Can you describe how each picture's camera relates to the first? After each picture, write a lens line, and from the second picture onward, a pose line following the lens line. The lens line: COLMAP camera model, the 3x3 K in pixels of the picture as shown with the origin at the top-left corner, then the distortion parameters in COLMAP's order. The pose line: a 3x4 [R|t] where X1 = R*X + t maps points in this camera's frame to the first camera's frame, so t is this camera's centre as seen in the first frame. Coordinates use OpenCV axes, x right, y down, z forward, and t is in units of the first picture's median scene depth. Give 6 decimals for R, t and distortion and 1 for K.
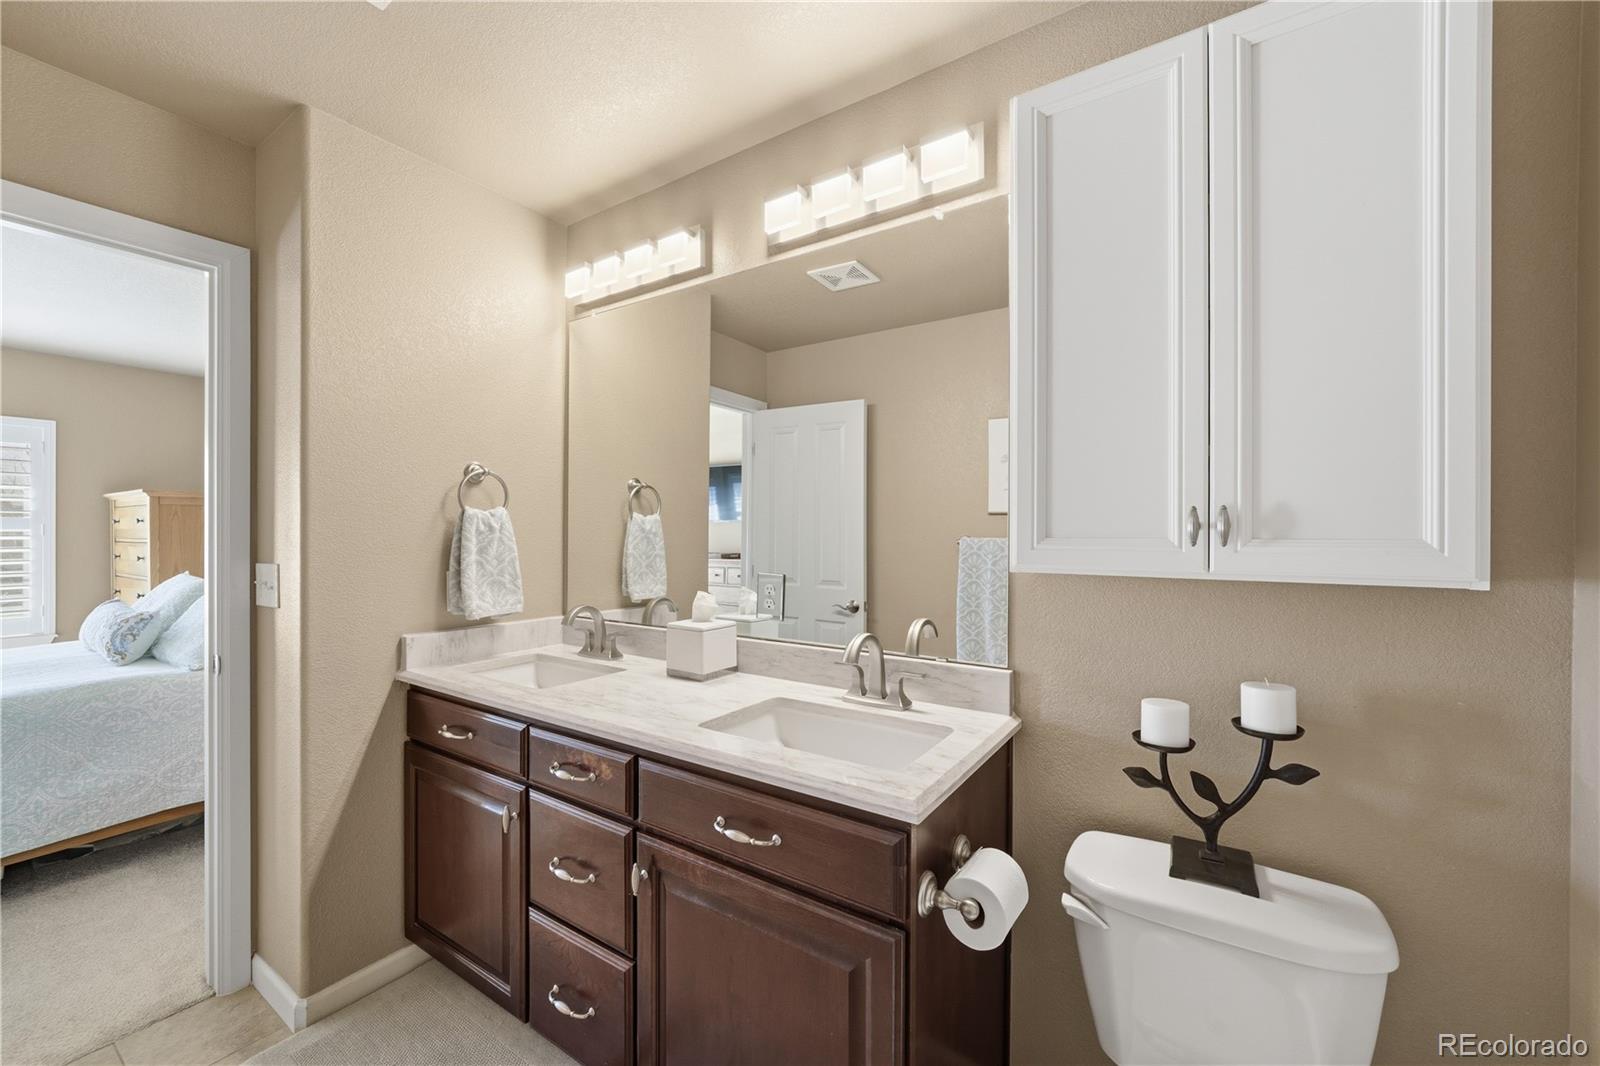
lens RADIAL K [[665.3, 0, 811.4], [0, 665.3, 535.6], [0, 0, 1]] dist [-0.008609, -0.000284]
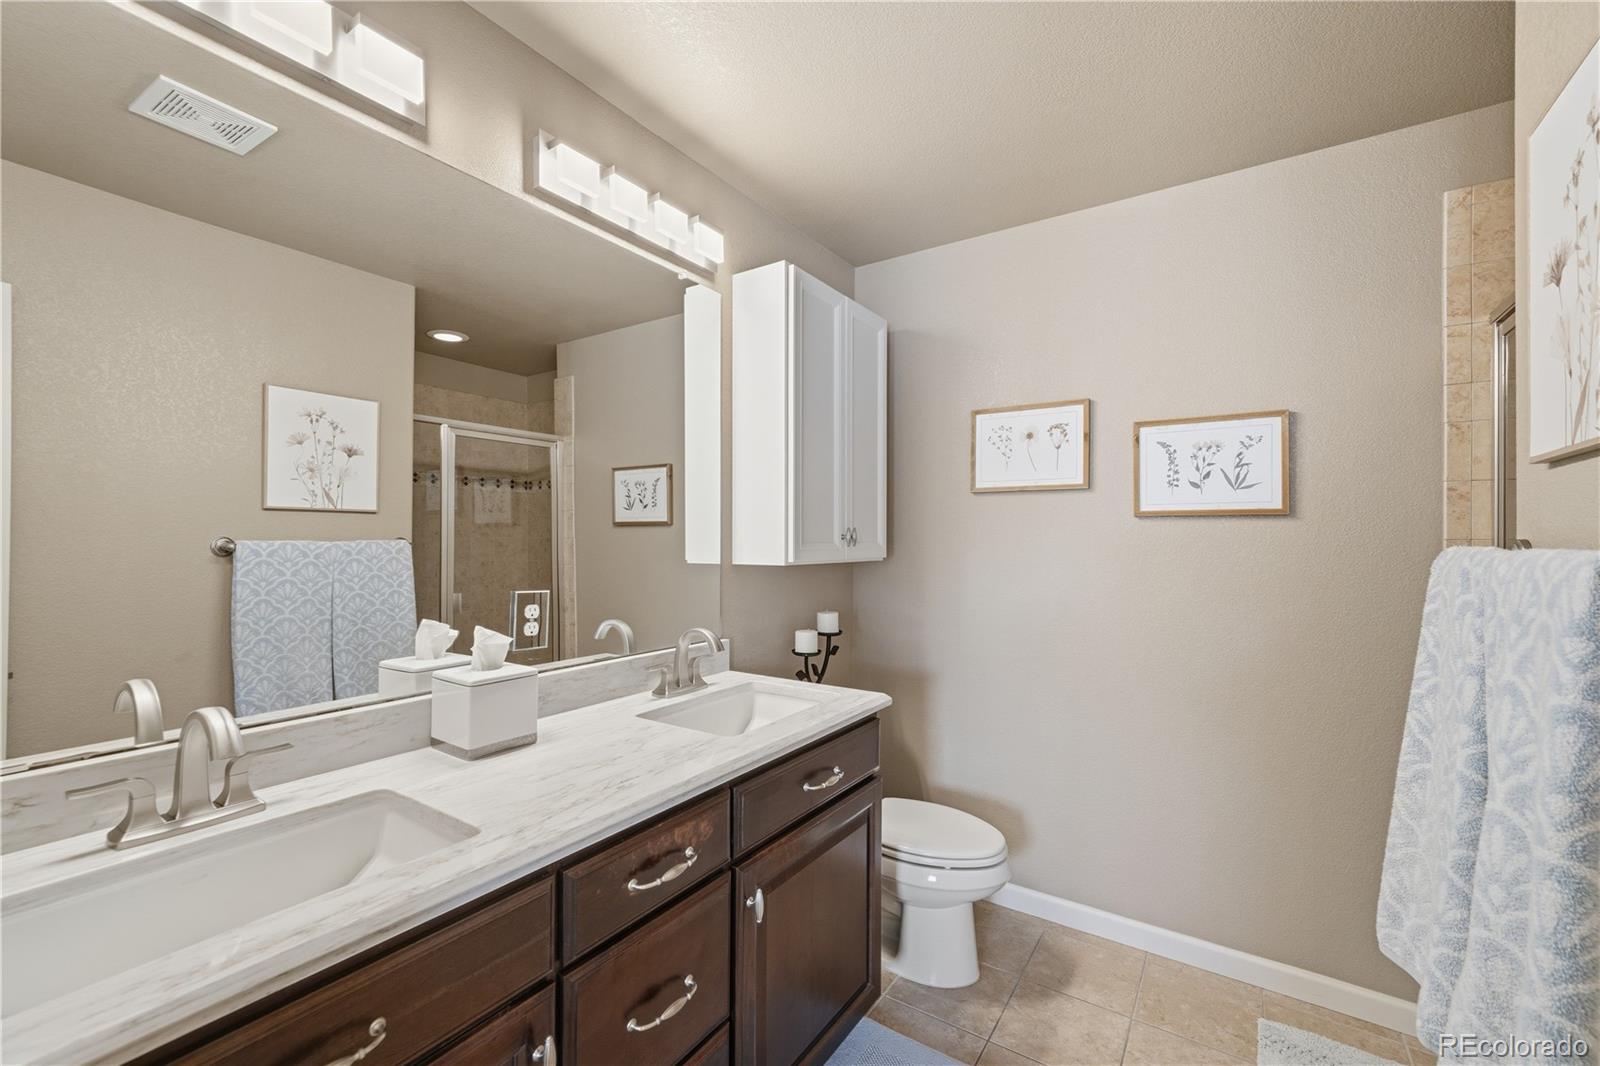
lens RADIAL K [[665.3, 0, 811.9], [0, 665.3, 538.3], [0, 0, 1]] dist [-0.008609, -0.000284]
pose [[-0.040692, -0.002201, 0.999169, -1.079157], [-0.007615, 0.999969, 0.001893, -0.011834], [-0.999143, -0.007531, -0.040708, 0.853243]]
